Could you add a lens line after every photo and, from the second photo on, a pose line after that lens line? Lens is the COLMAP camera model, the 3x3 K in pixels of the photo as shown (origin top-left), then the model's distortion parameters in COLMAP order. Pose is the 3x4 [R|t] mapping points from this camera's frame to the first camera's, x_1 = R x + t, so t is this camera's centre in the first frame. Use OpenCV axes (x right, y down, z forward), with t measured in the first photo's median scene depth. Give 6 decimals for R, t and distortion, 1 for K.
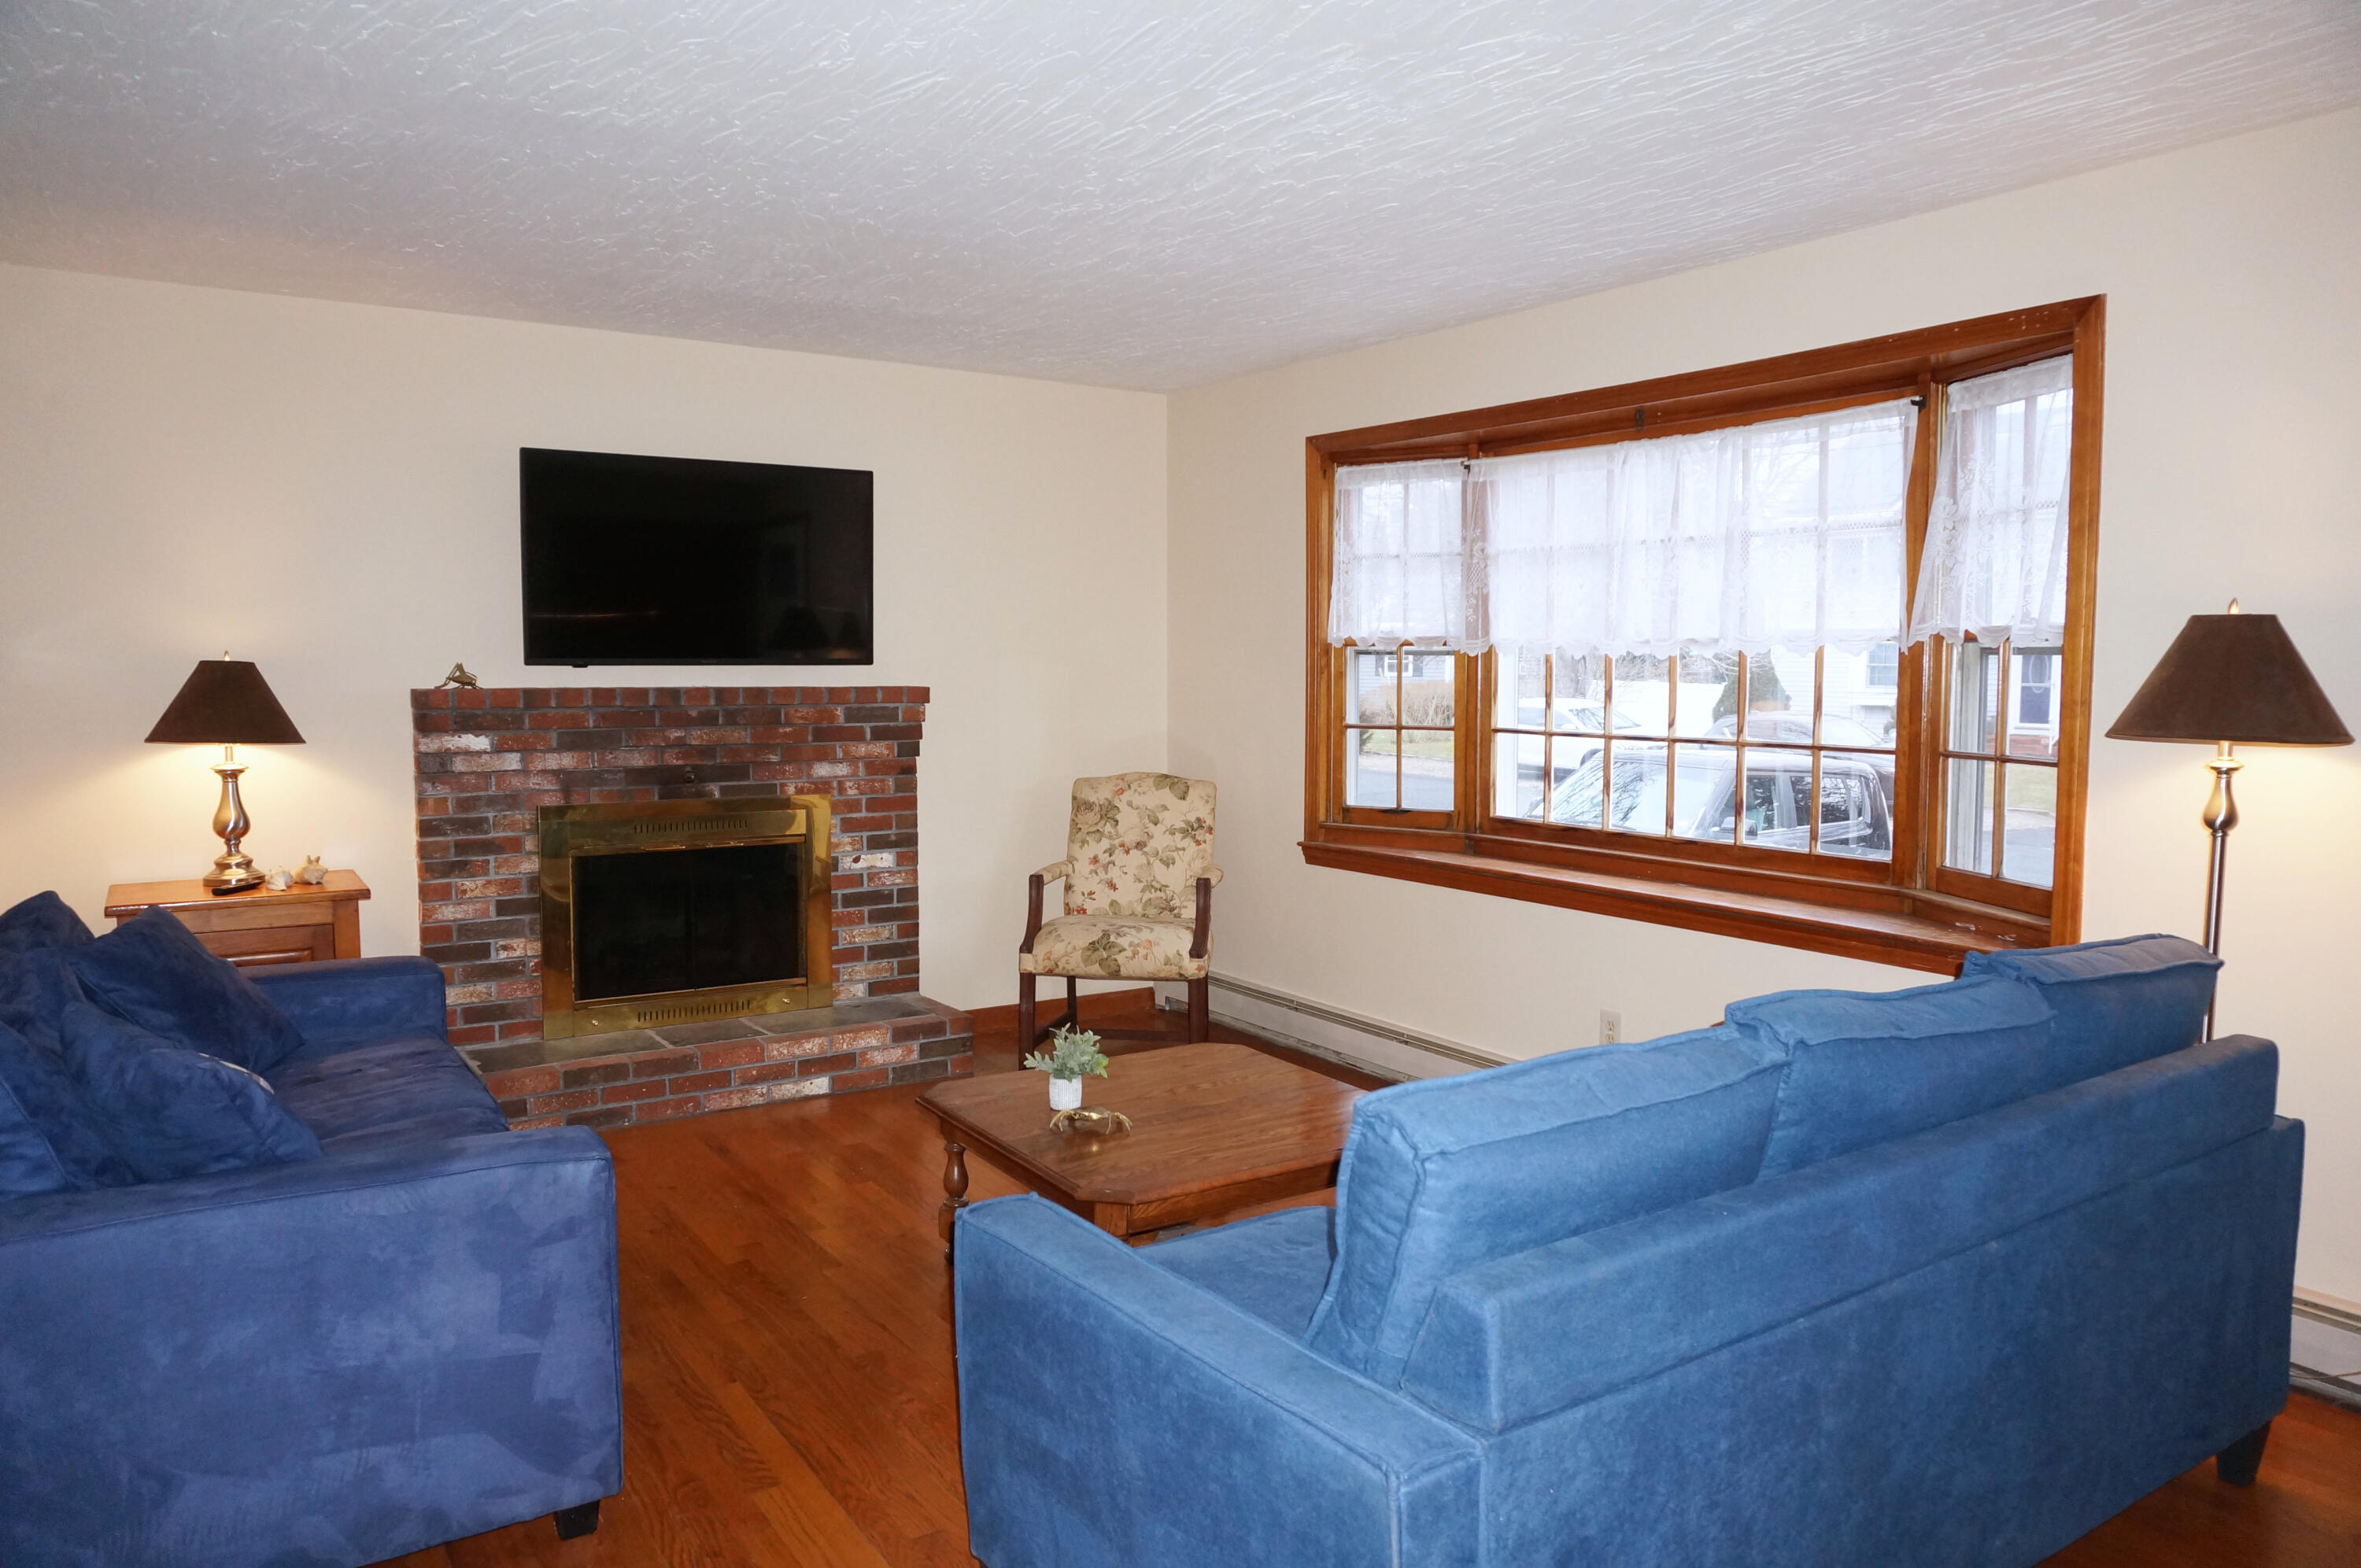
lens RADIAL K [[1584.1, 0, 1166.0], [0, 1584.1, 791.6], [0, 0, 1]] dist [-0.043822, 0.041444]
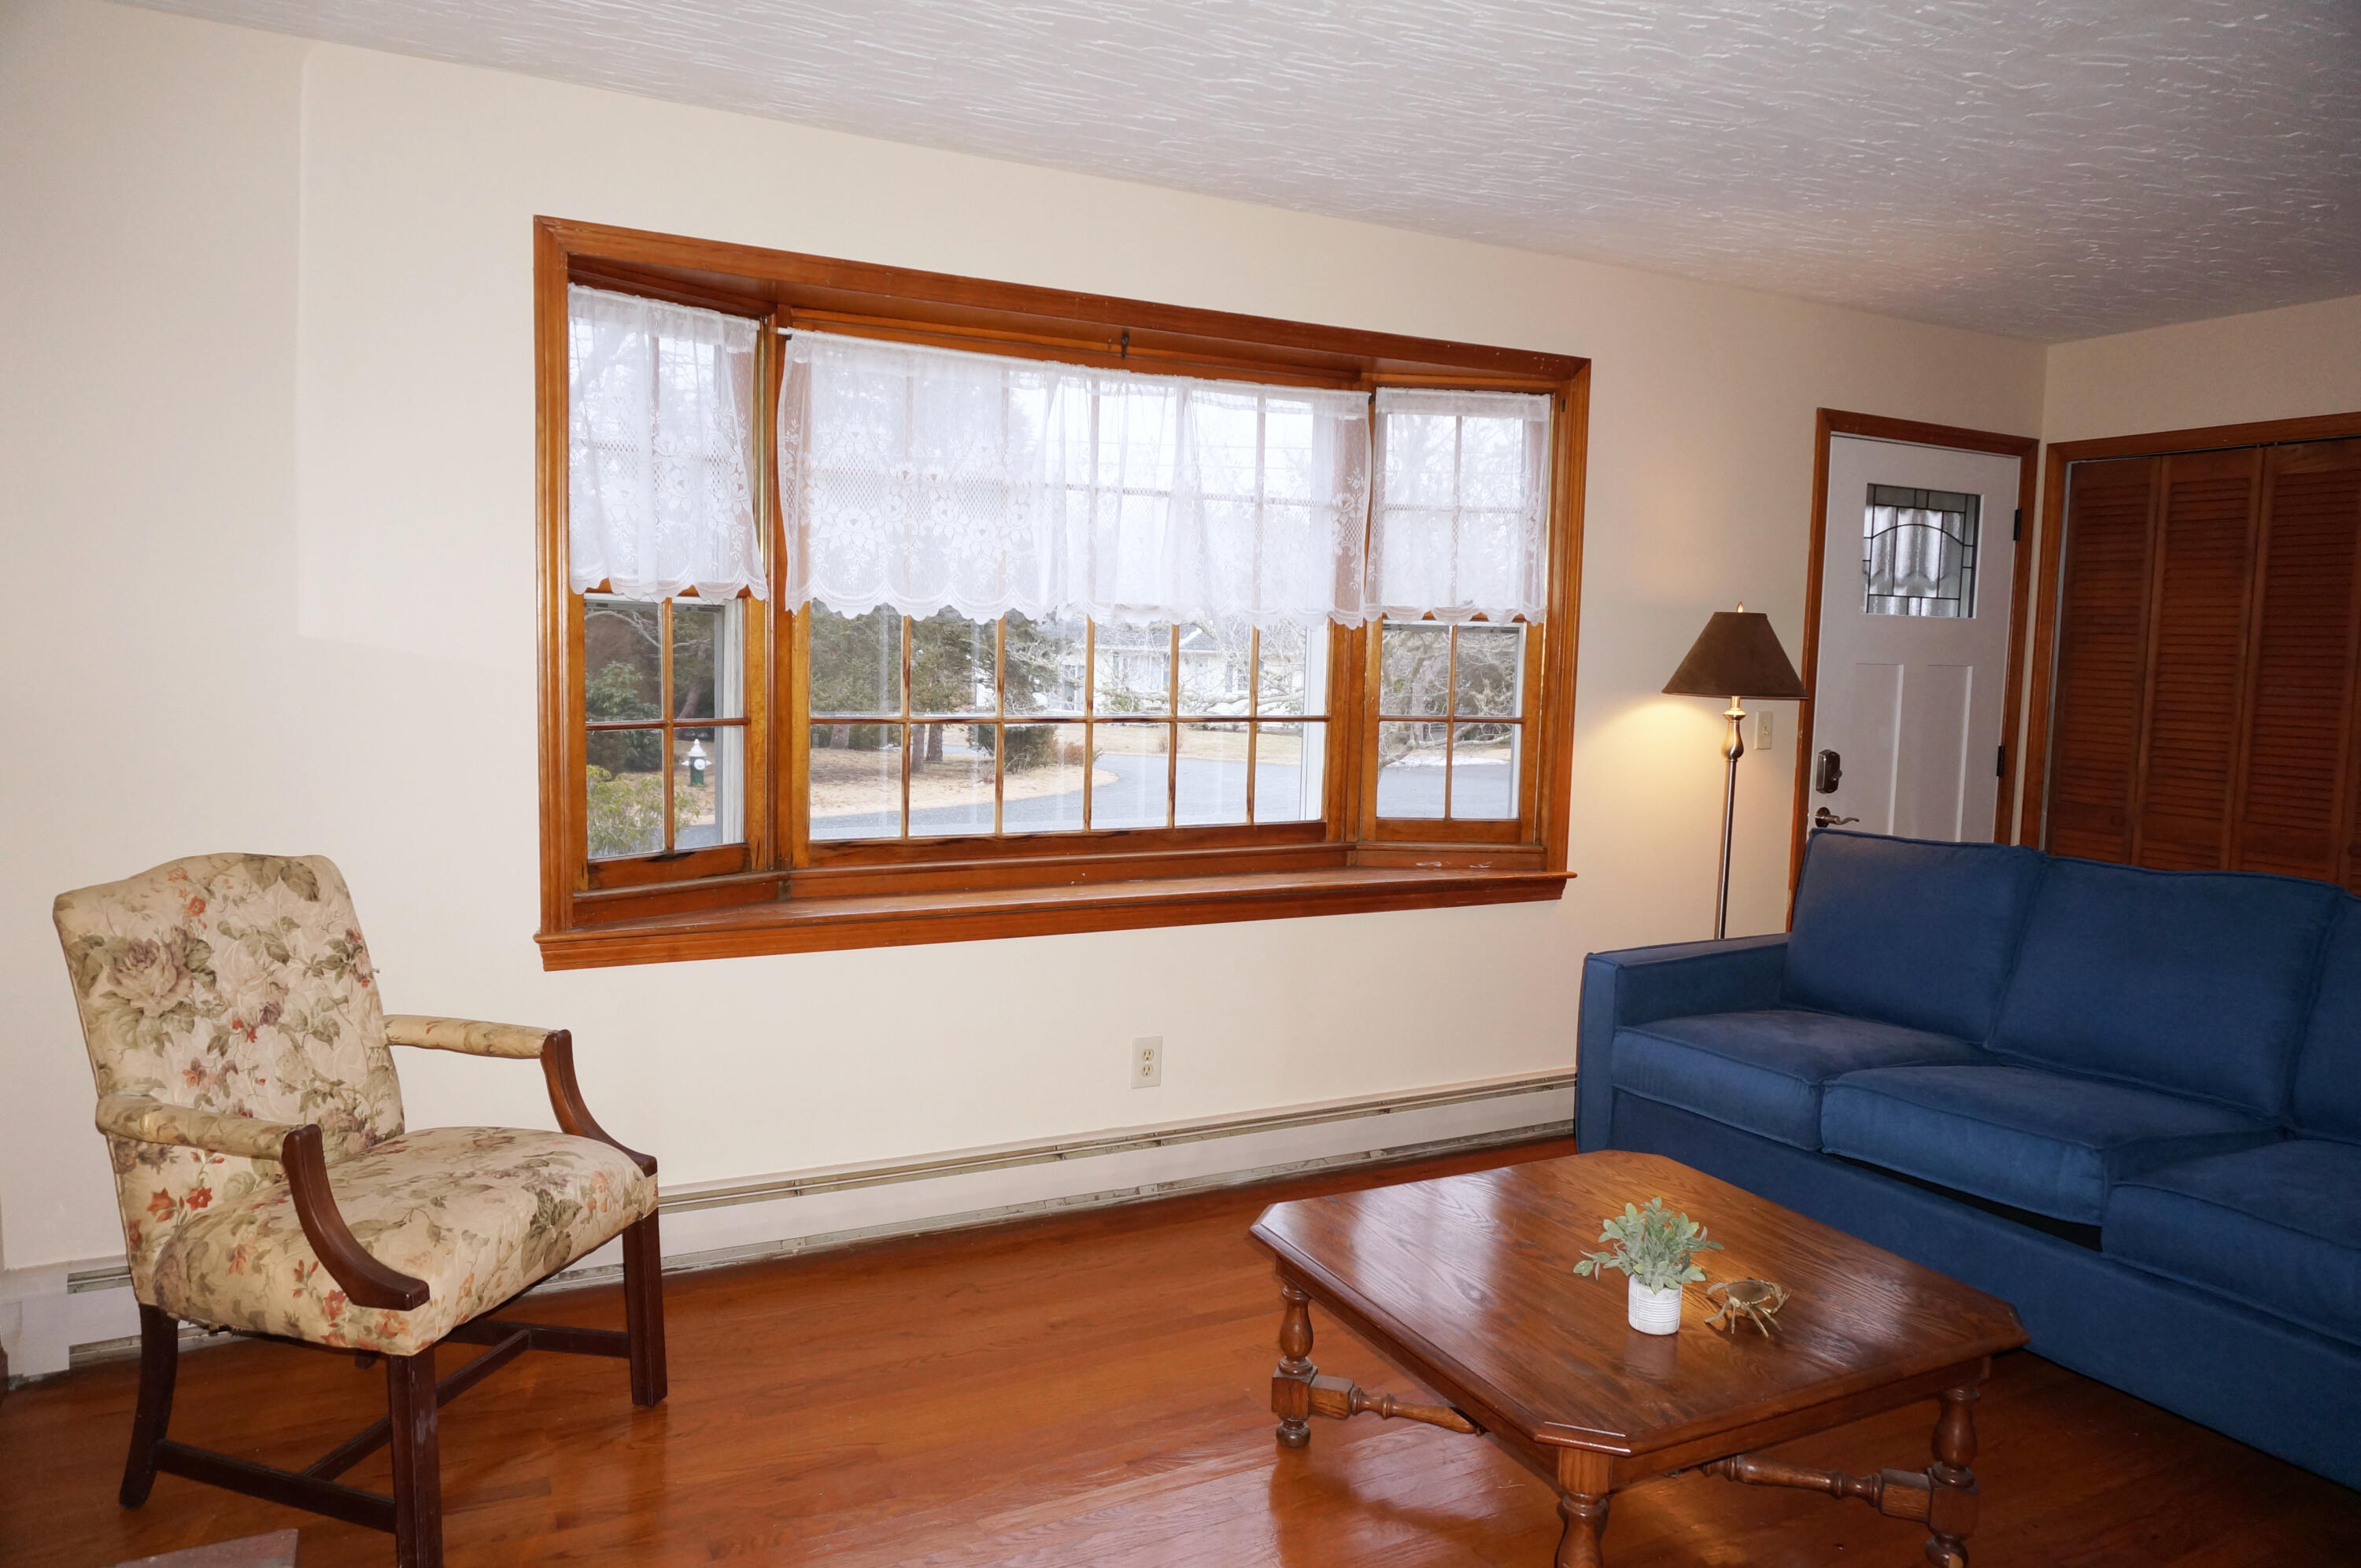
lens RADIAL K [[1598.5, 0, 1272.0], [0, 1598.5, 778.9], [0, 0, 1]] dist [-0.036559, 0.040502]
pose [[0.081968, -0.087313, 0.992803, -0.489130], [0.059607, 0.994801, 0.082568, -0.060117], [-0.994851, 0.052410, 0.086746, 0.739872]]
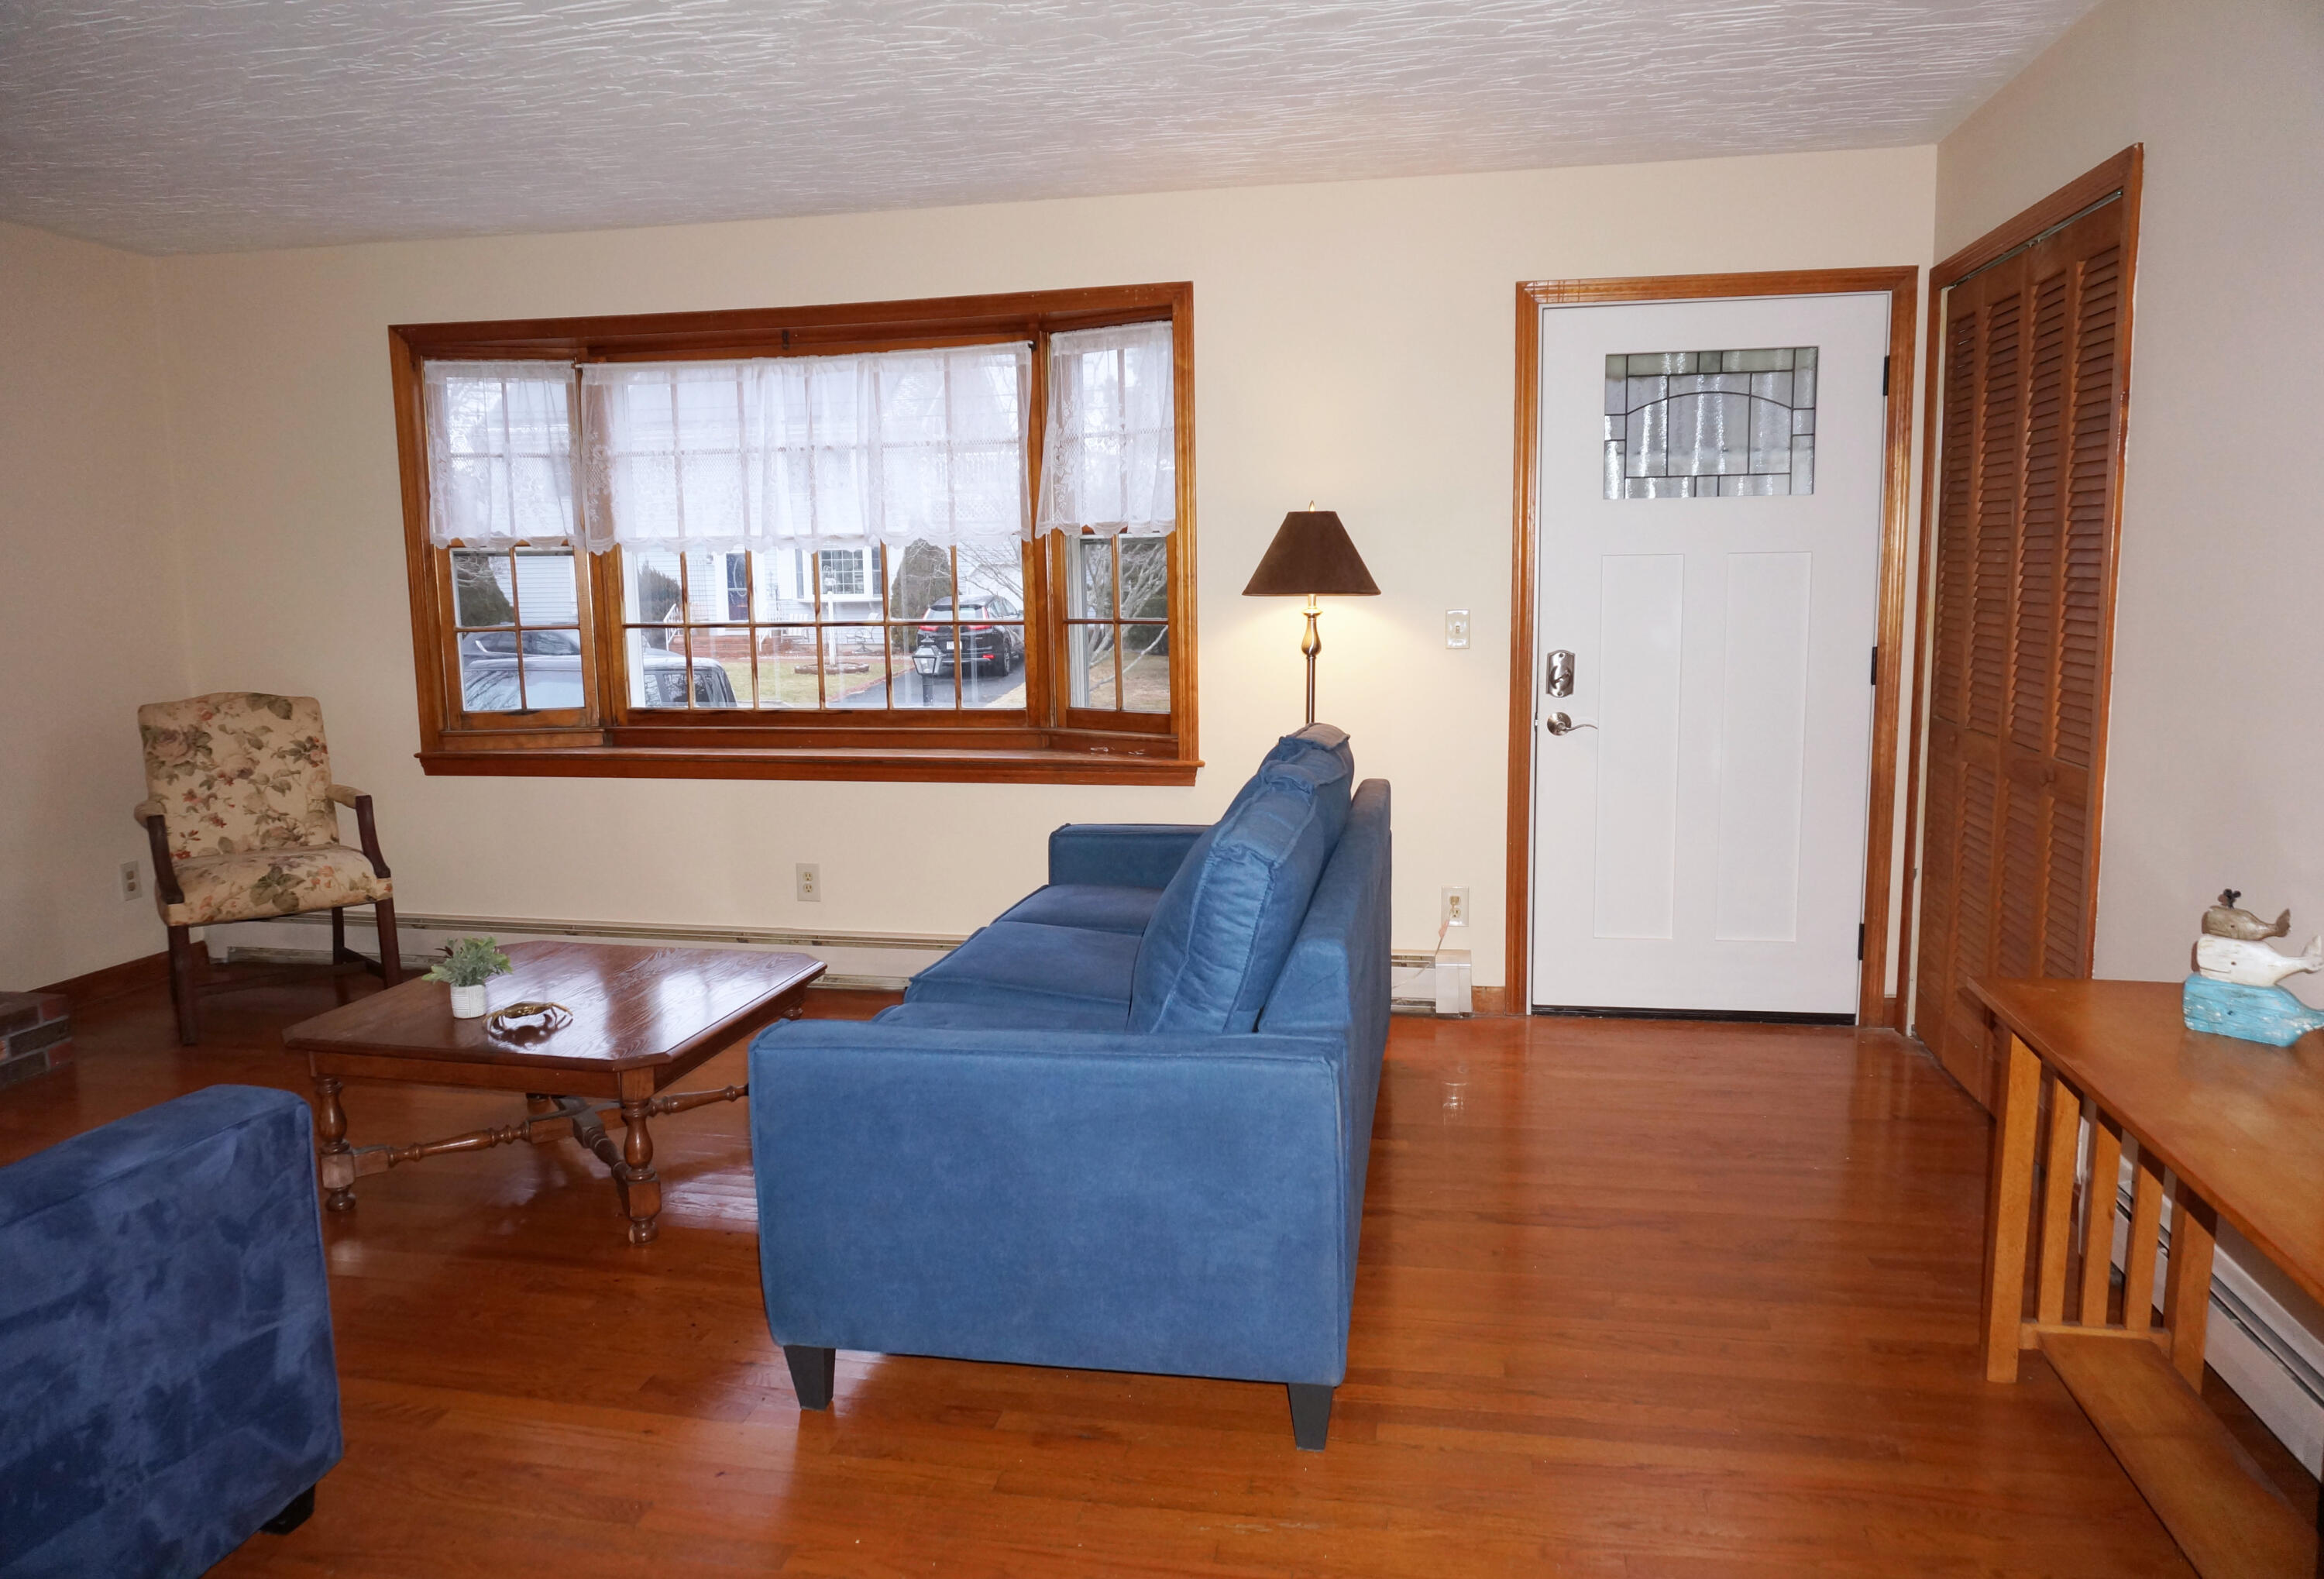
lens RADIAL K [[1566.4, 0, 1118.5], [0, 1566.4, 836.0], [0, 0, 1]] dist [-0.006255, 0.000187]
pose [[0.720801, -0.134082, 0.680050, -0.297092], [0.075424, 0.990458, 0.115340, 0.004371], [-0.689026, -0.031846, 0.724036, 0.009776]]
